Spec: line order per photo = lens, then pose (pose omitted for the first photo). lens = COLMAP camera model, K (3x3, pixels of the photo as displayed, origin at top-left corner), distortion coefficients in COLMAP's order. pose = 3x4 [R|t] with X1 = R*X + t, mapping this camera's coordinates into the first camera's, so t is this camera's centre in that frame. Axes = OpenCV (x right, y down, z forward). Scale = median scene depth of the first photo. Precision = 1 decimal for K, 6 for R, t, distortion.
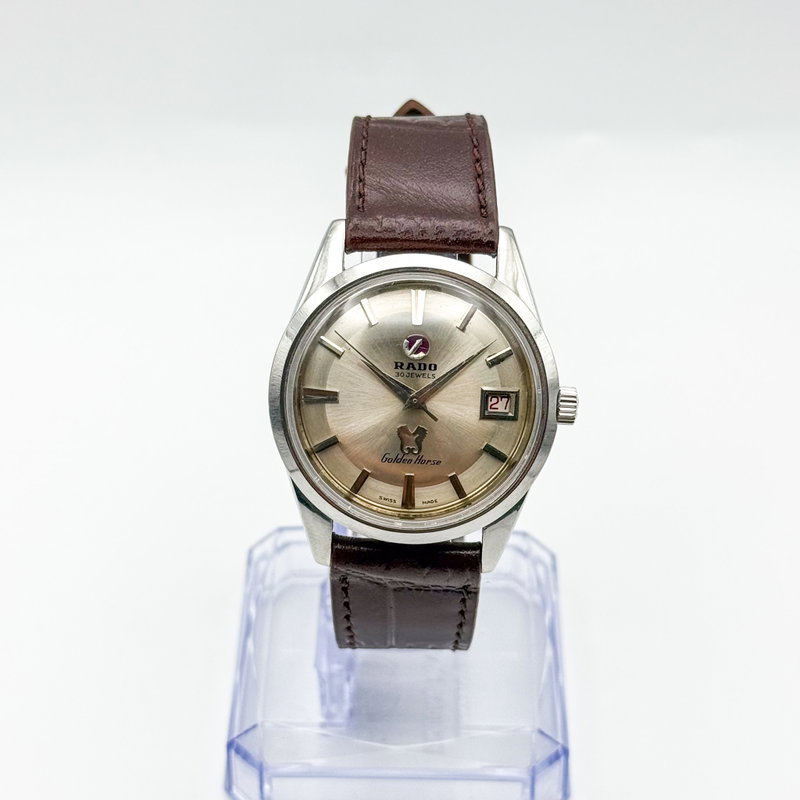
lens RADIAL K [[1870.4, 0, 398.3], [0, 1870.4, 403.6], [0, 0, 1]] dist [0.383943, 0.000000]
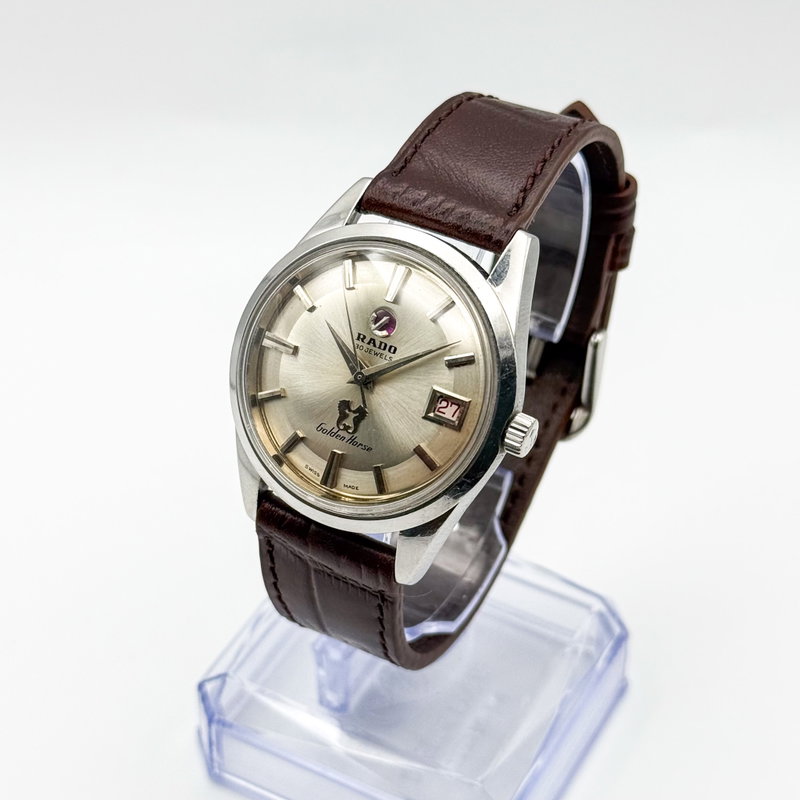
lens RADIAL K [[1870.4, 0, 405.4], [0, 1870.4, 400.8], [0, 0, 1]] dist [0.383943, 0.000000]
pose [[0.884357, 0.296814, -0.360296, 0.367202], [-0.308757, 0.950801, 0.025423, -0.020795], [0.350116, 0.088761, 0.932492, 0.130929]]
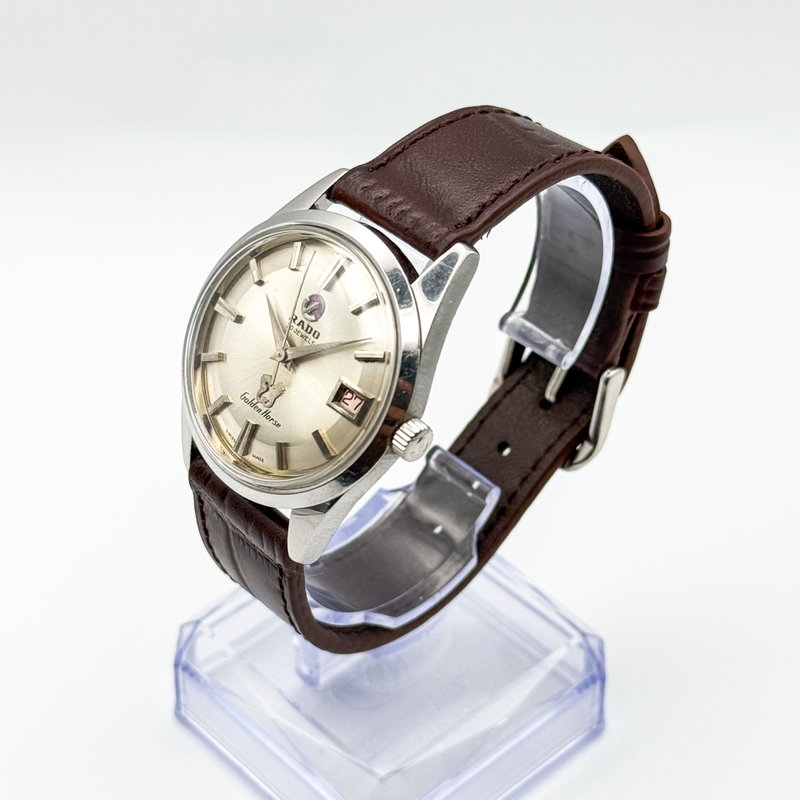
lens RADIAL K [[1870.4, 0, 394.7], [0, 1870.4, 398.5], [0, 0, 1]] dist [0.383943, 0.000000]
pose [[0.686823, 0.449795, -0.570927, 0.608849], [-0.471109, 0.873659, 0.121555, -0.126448], [0.553471, 0.185483, 0.811952, 0.243882]]
